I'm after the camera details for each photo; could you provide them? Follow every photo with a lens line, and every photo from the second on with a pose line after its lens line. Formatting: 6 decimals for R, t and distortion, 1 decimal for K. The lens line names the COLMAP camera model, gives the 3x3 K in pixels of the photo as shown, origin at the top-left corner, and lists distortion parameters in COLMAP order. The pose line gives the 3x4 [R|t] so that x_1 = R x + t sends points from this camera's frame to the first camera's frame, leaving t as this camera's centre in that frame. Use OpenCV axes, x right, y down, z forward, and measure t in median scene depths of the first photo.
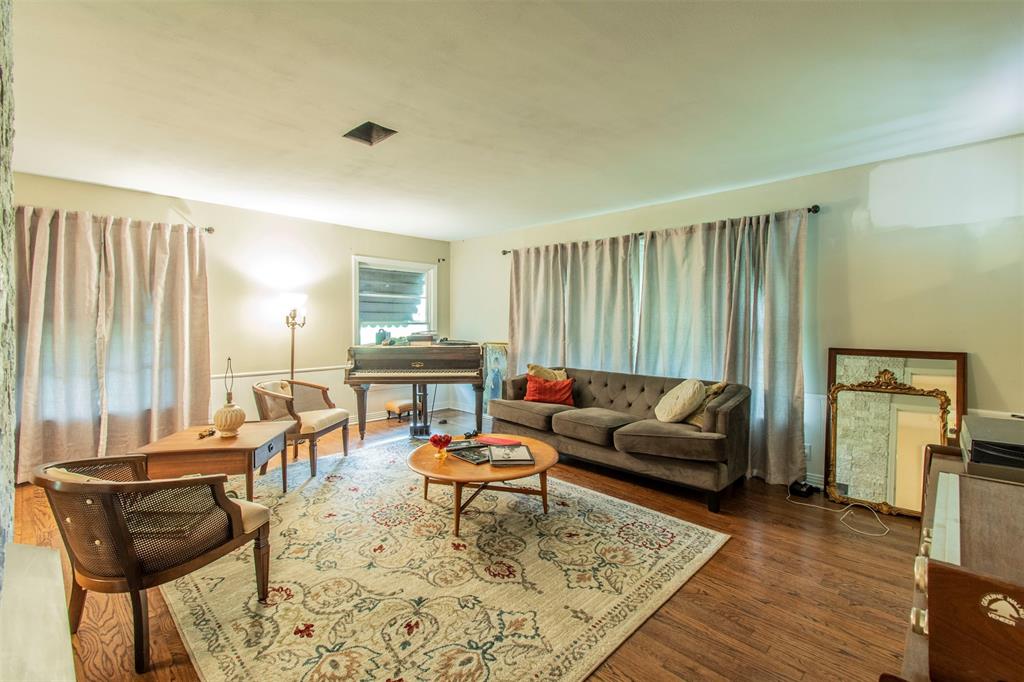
lens RADIAL K [[455.7, 0, 501.8], [0, 455.7, 324.0], [0, 0, 1]] dist [0.000966, -0.001046]
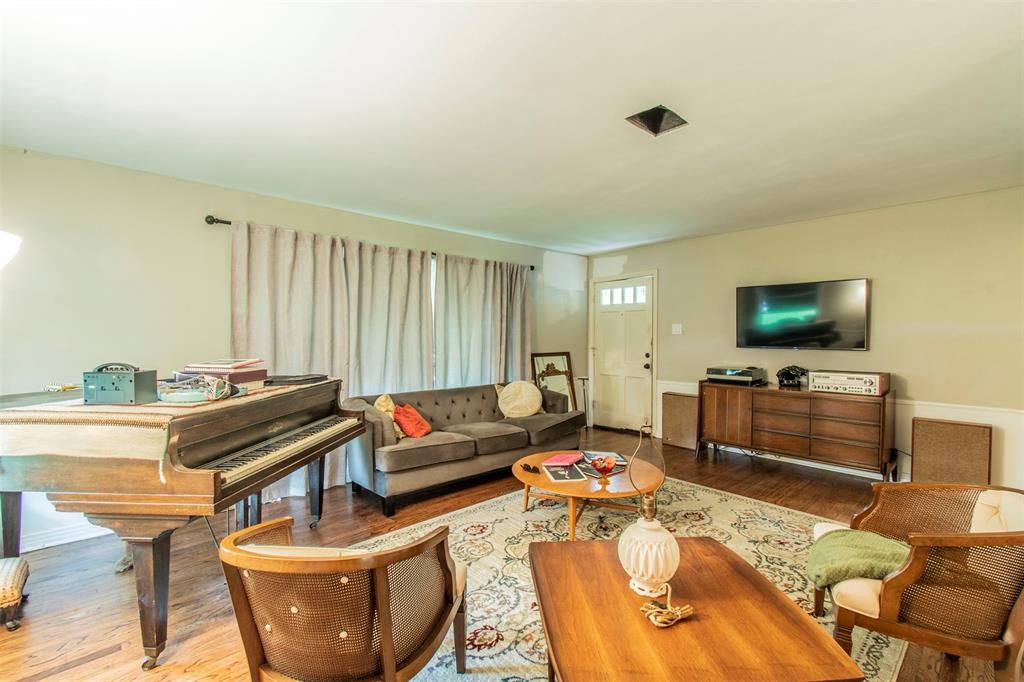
lens RADIAL K [[455.7, 0, 527.9], [0, 455.7, 343.1], [0, 0, 1]] dist [0.000966, -0.001046]
pose [[0.028097, -0.016131, 0.999475, -0.959912], [0.011136, 0.999813, 0.015823, -0.010529], [-0.999543, 0.010685, 0.028271, 1.005308]]
